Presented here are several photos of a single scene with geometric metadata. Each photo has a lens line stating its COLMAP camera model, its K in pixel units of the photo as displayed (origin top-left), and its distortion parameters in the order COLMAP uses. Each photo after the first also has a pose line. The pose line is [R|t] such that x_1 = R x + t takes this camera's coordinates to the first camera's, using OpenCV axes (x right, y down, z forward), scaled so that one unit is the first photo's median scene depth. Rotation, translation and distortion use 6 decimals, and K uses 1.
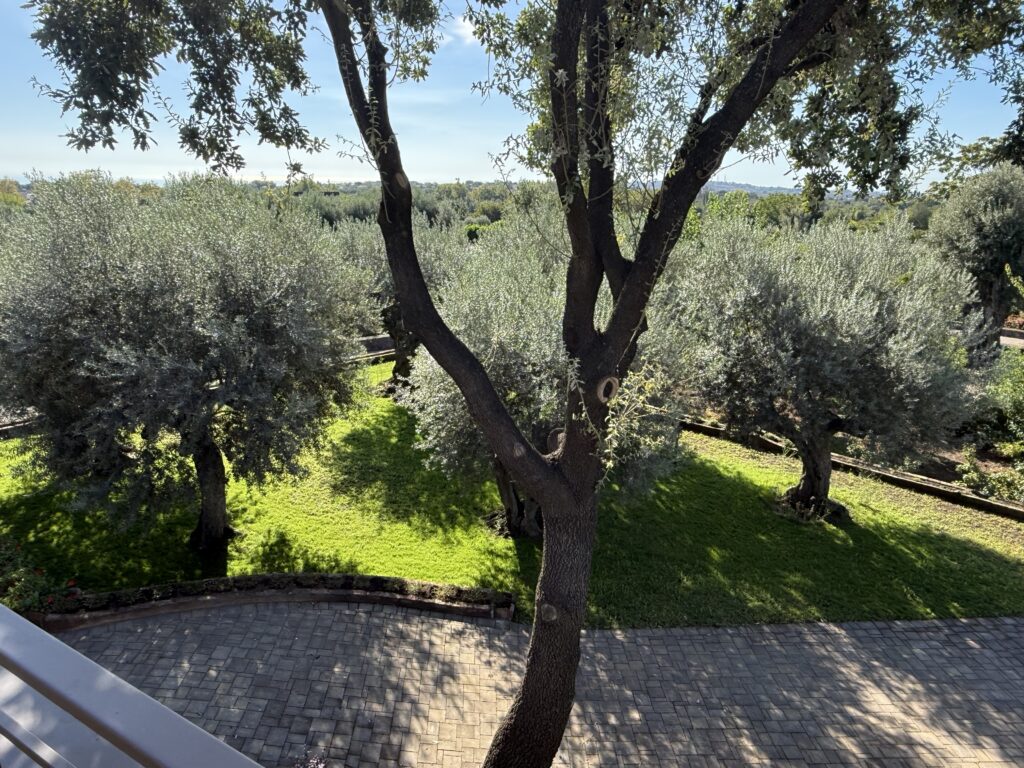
lens RADIAL K [[729.6, 0, 514.4], [0, 729.6, 375.8], [0, 0, 1]] dist [0.021348, -0.001478]
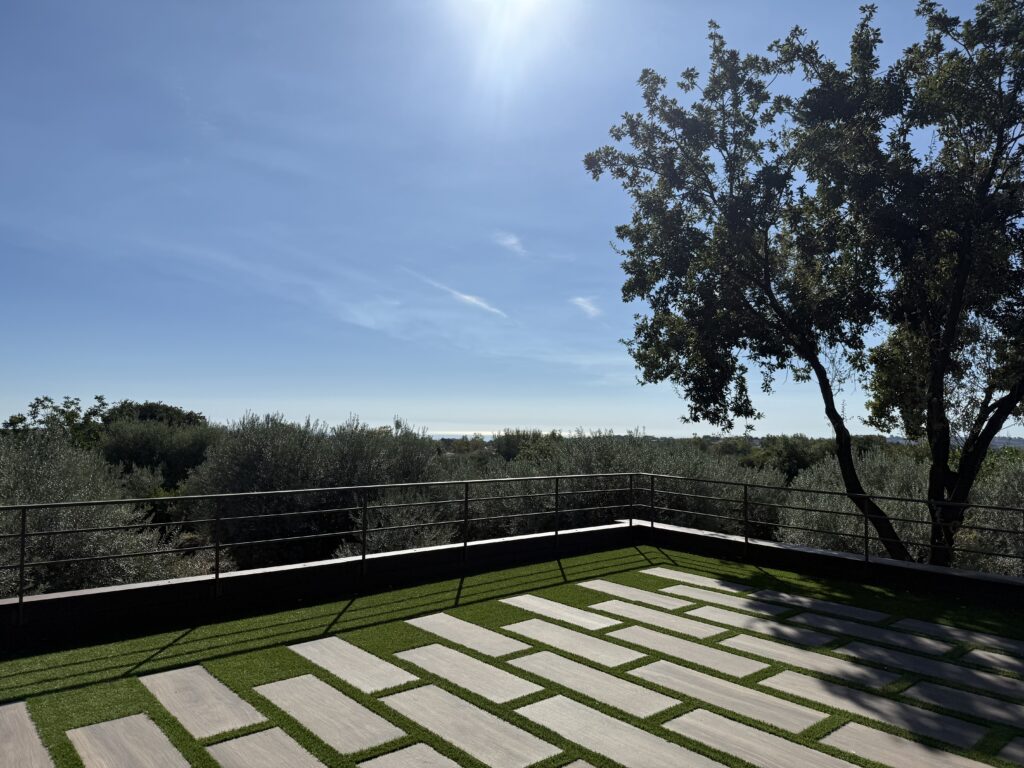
lens RADIAL K [[729.6, 0, 513.3], [0, 729.6, 383.2], [0, 0, 1]] dist [0.021348, -0.001478]
pose [[0.945161, -0.023629, -0.325748, -0.257845], [-0.084109, 0.946130, -0.312673, 0.272204], [0.315588, 0.322925, 0.892258, -1.000042]]
